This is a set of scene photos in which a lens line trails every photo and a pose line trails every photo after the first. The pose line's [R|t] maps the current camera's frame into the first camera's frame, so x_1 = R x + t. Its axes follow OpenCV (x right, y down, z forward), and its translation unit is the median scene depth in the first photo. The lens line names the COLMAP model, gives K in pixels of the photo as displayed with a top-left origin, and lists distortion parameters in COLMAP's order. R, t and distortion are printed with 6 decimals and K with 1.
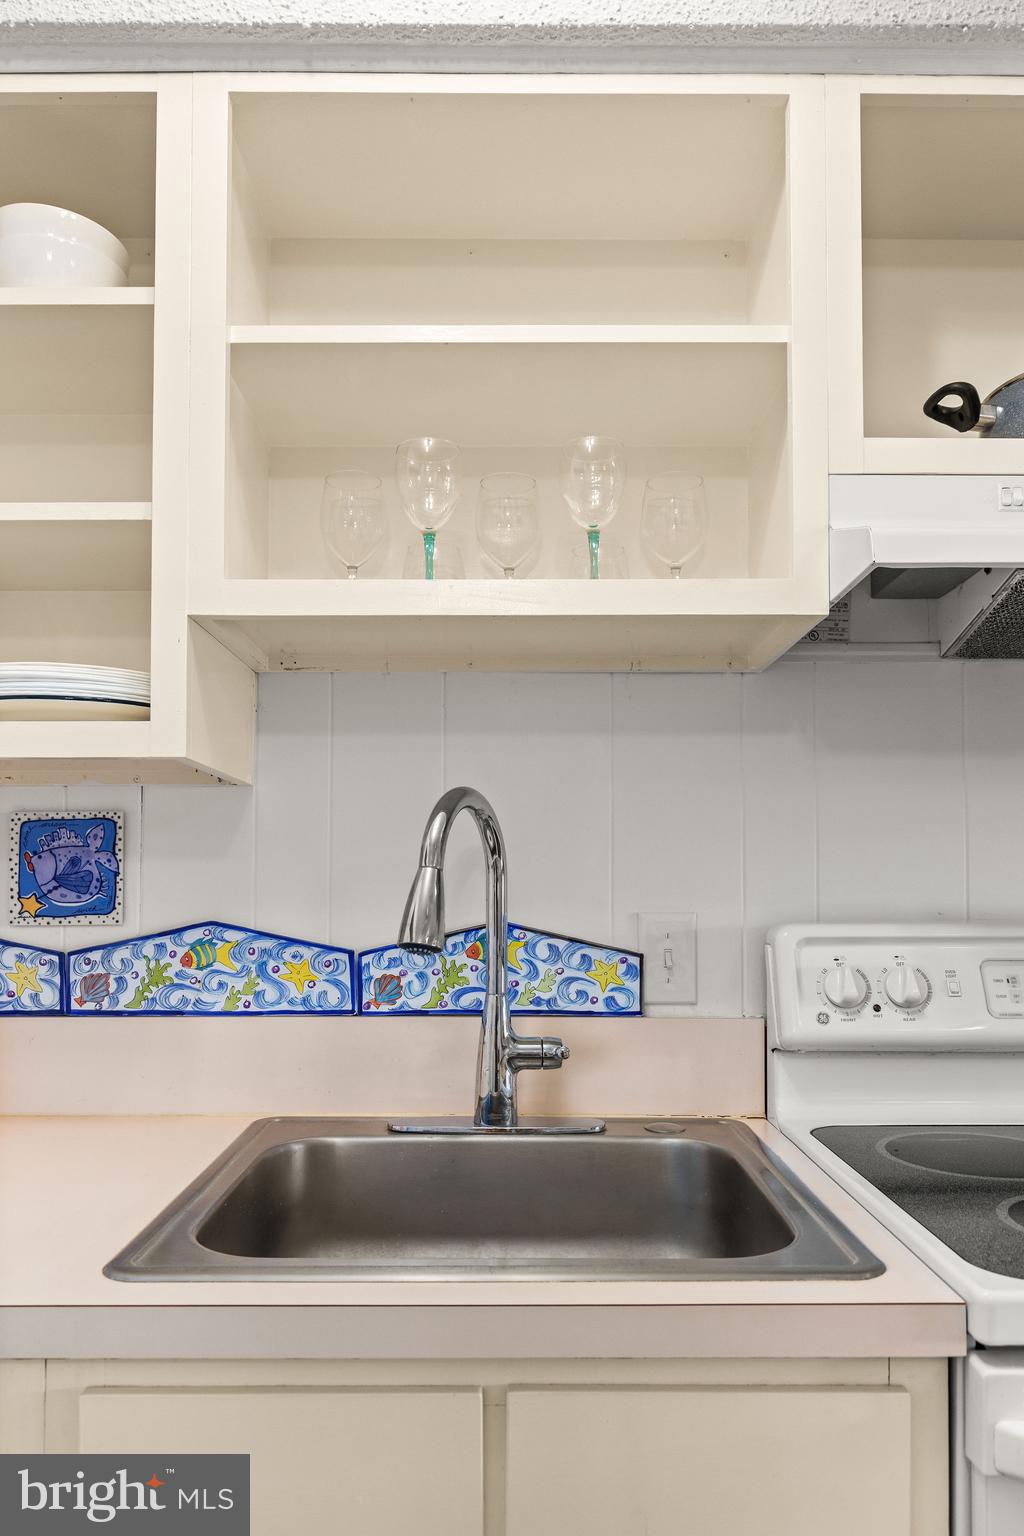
lens RADIAL K [[1081.5, 0, 503.1], [0, 1081.5, 850.7], [0, 0, 1]] dist [-0.006802, -0.000581]
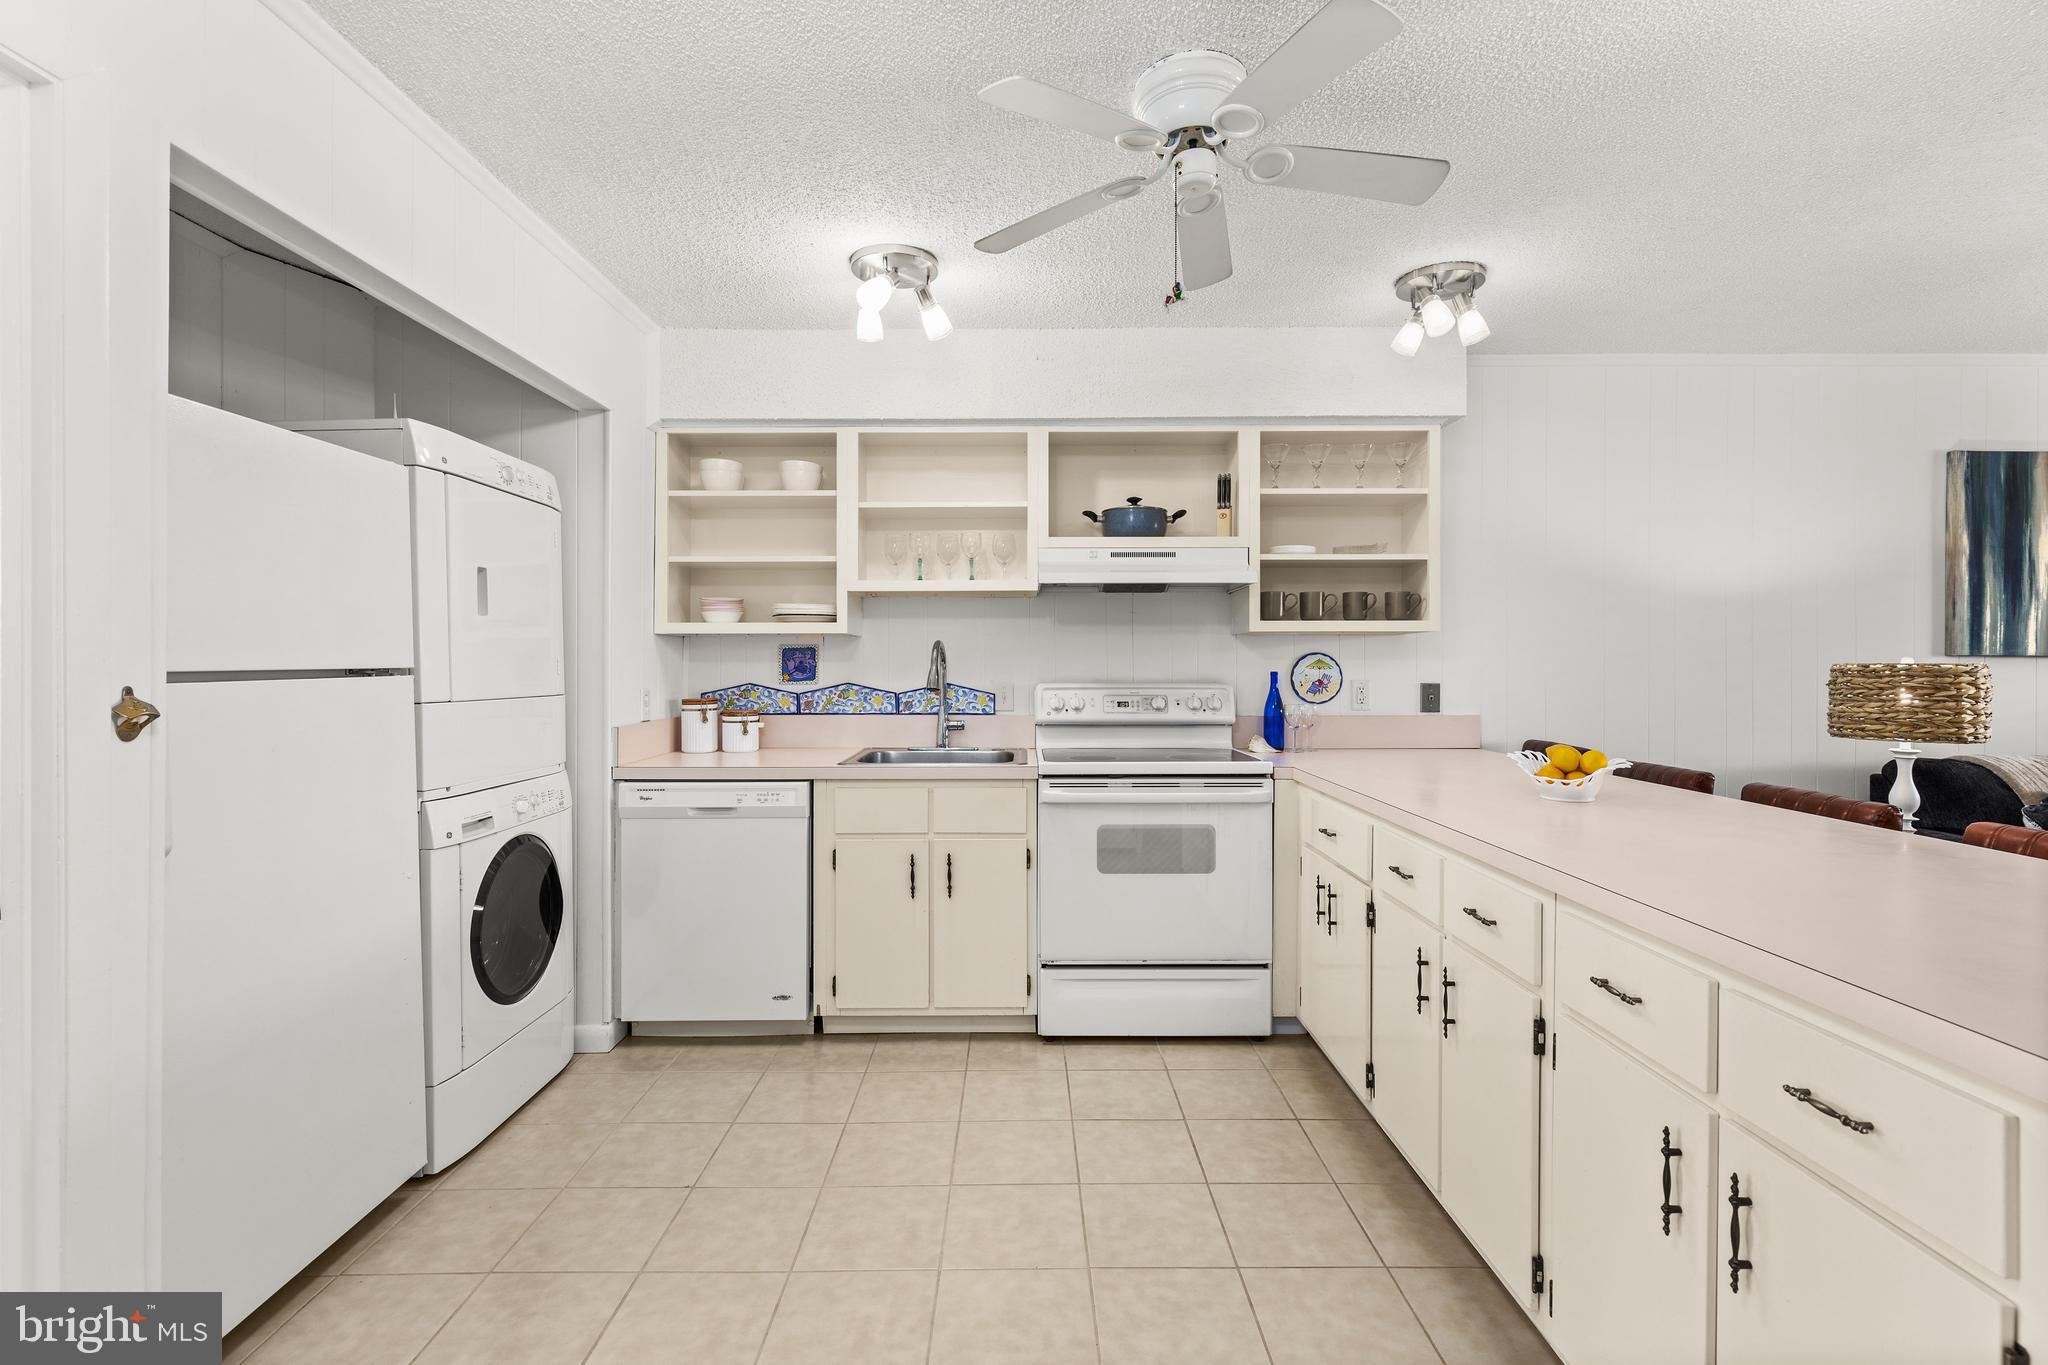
lens RADIAL K [[928.0, 0, 1023.8], [0, 928.0, 671.9], [0, 0, 1]] dist [0.007260, -0.002090]
pose [[1.000000, 0.000242, -0.000443, 0.210596], [-0.000228, 0.999508, 0.031349, -0.043780], [0.000451, -0.031349, 0.999508, -1.530332]]
